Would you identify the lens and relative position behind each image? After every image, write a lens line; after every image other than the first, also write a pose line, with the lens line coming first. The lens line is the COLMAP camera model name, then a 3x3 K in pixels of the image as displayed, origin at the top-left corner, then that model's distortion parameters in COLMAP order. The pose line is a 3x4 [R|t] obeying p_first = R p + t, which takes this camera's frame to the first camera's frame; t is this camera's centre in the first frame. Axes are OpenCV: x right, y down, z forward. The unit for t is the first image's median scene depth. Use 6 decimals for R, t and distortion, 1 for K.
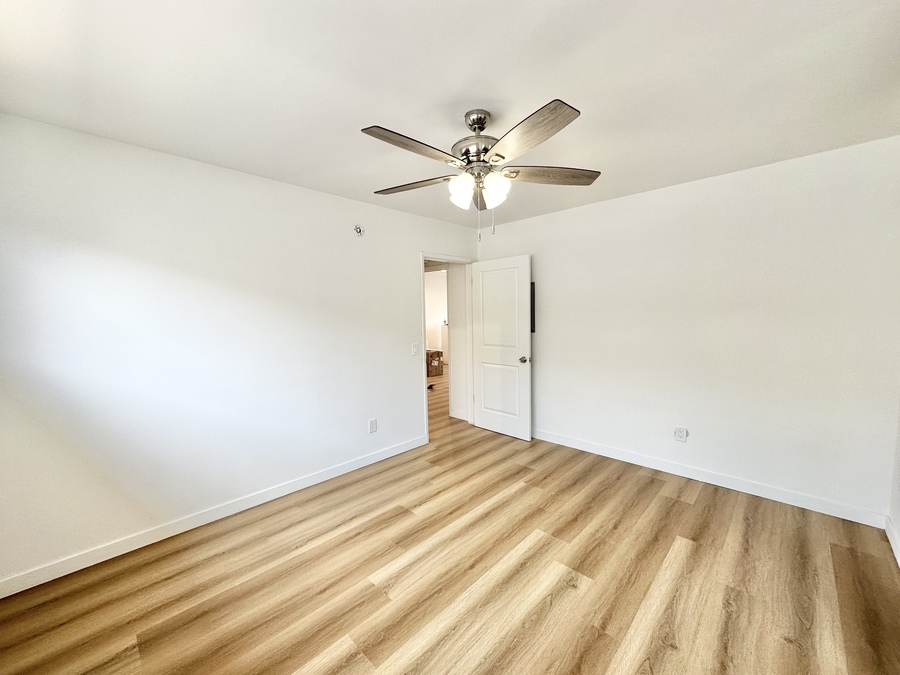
lens RADIAL K [[357.1, 0, 450.0], [0, 357.1, 337.5], [0, 0, 1]] dist [-0.000611, 0.000087]
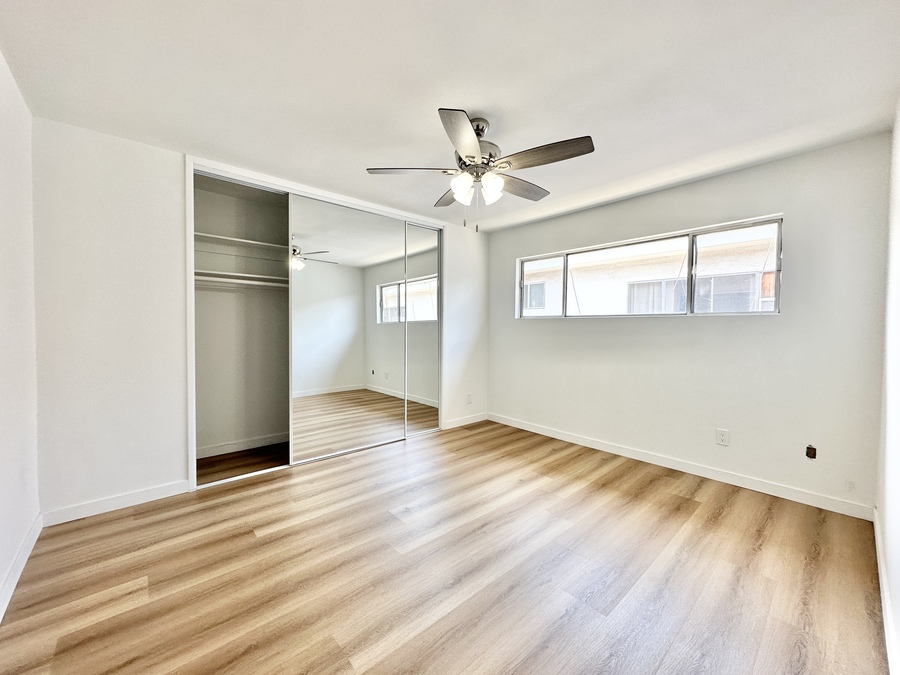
lens RADIAL K [[357.1, 0, 450.0], [0, 357.1, 337.5], [0, 0, 1]] dist [-0.000611, 0.000087]
pose [[-0.997575, 0.007086, 0.069245, 0.086622], [0.013857, 0.995109, 0.097805, -0.042983], [-0.068213, 0.098527, -0.992794, 2.023331]]
